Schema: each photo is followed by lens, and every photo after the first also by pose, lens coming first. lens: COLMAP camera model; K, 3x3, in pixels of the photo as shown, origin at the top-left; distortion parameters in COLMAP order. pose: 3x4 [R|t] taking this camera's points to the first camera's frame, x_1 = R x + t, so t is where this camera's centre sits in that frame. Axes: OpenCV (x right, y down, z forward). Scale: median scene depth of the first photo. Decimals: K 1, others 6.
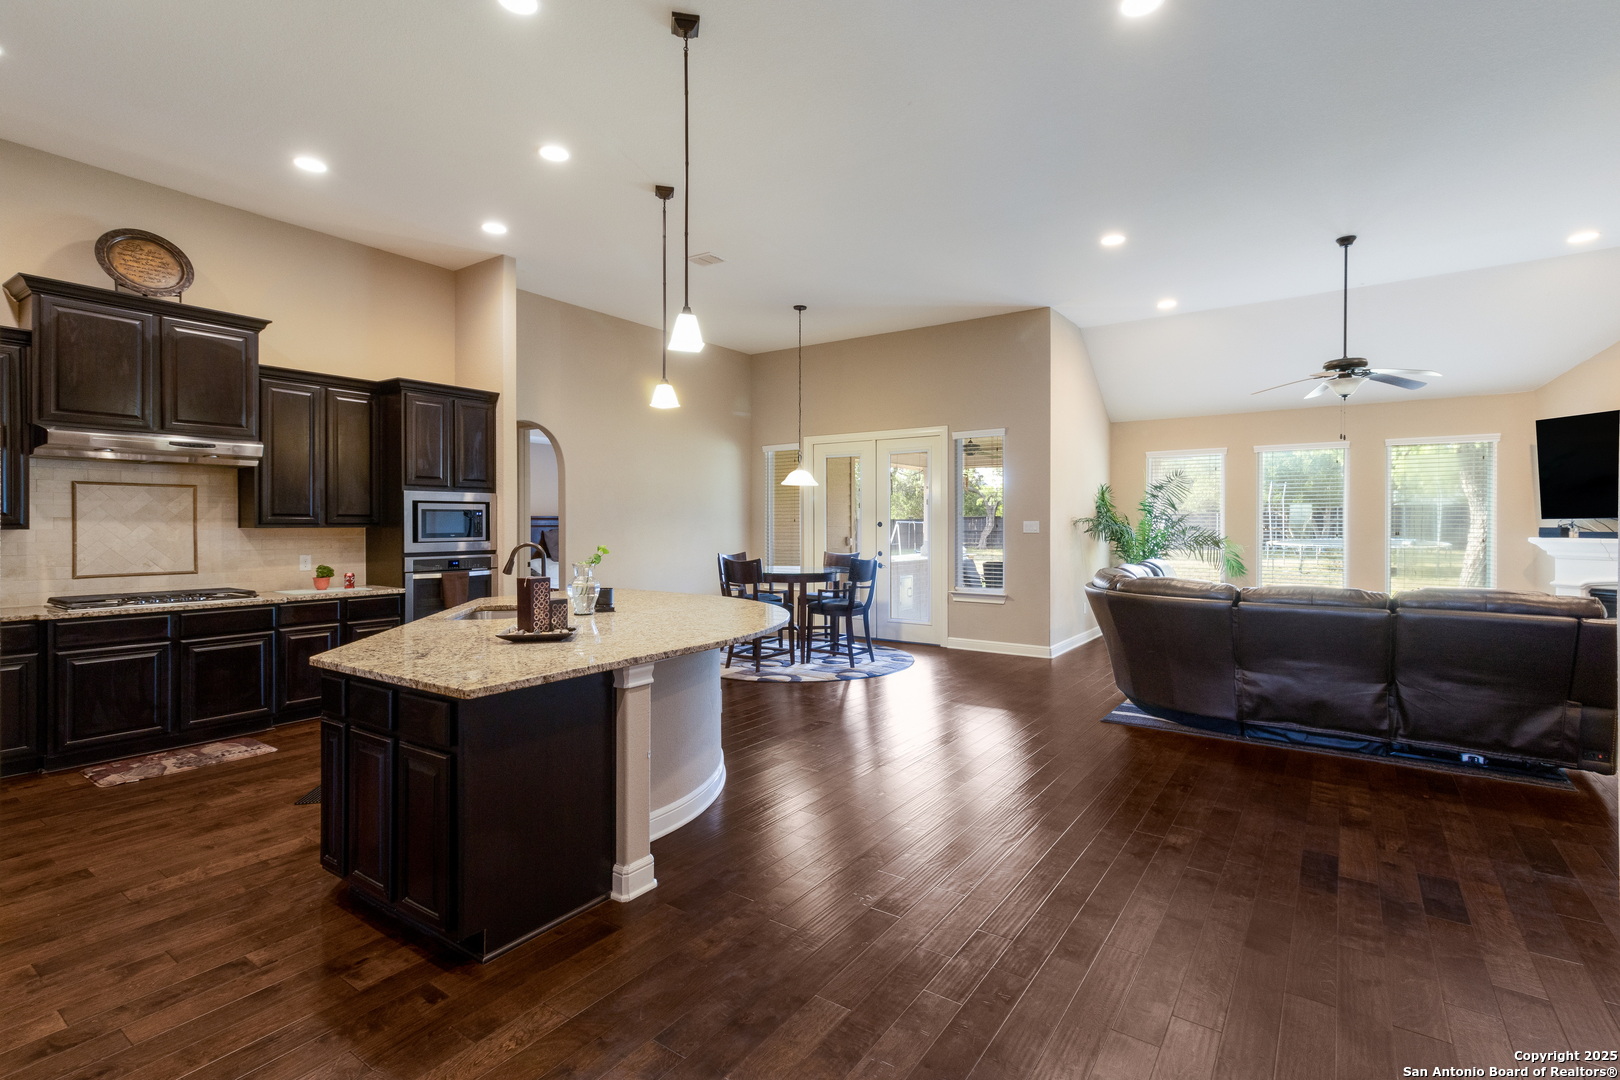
lens RADIAL K [[753.2, 0, 828.7], [0, 753.2, 519.3], [0, 0, 1]] dist [0.013483, 0.000234]
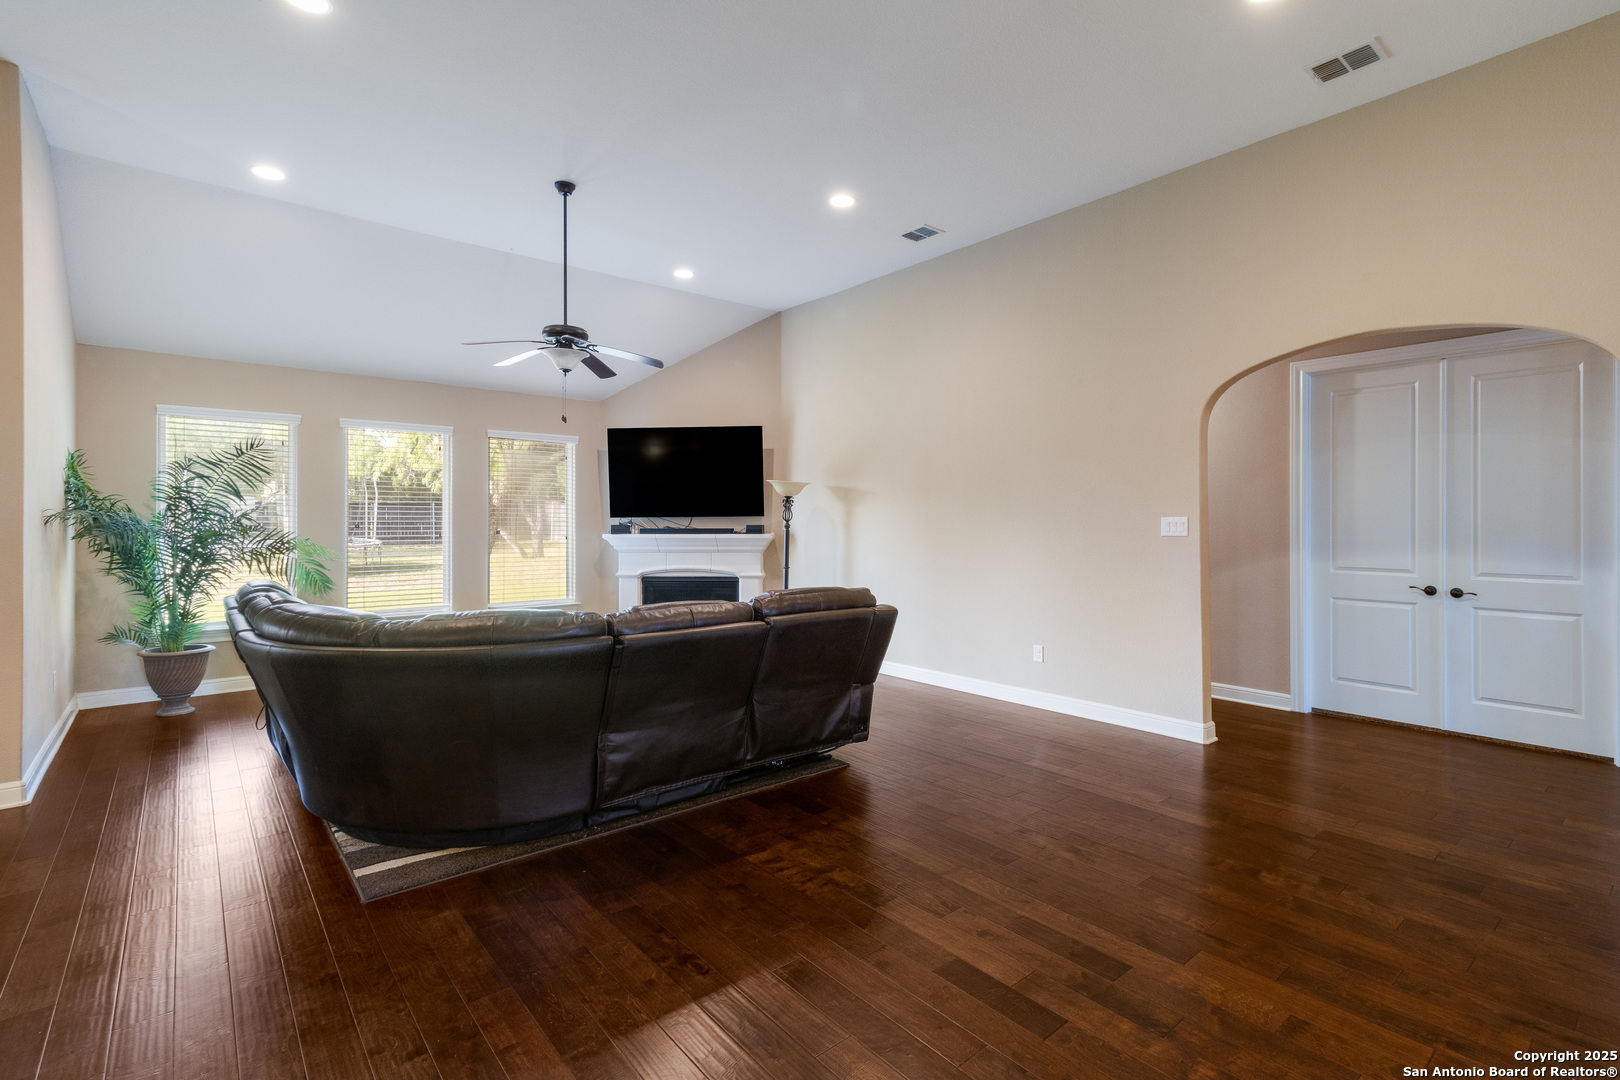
lens RADIAL K [[753.2, 0, 828.7], [0, 753.2, 519.3], [0, 0, 1]] dist [0.013483, 0.000234]
pose [[0.261568, 0.002919, 0.965181, -0.043245], [-0.005676, 0.999983, -0.001486, 0.002187], [-0.965168, -0.005090, 0.261580, 0.404945]]
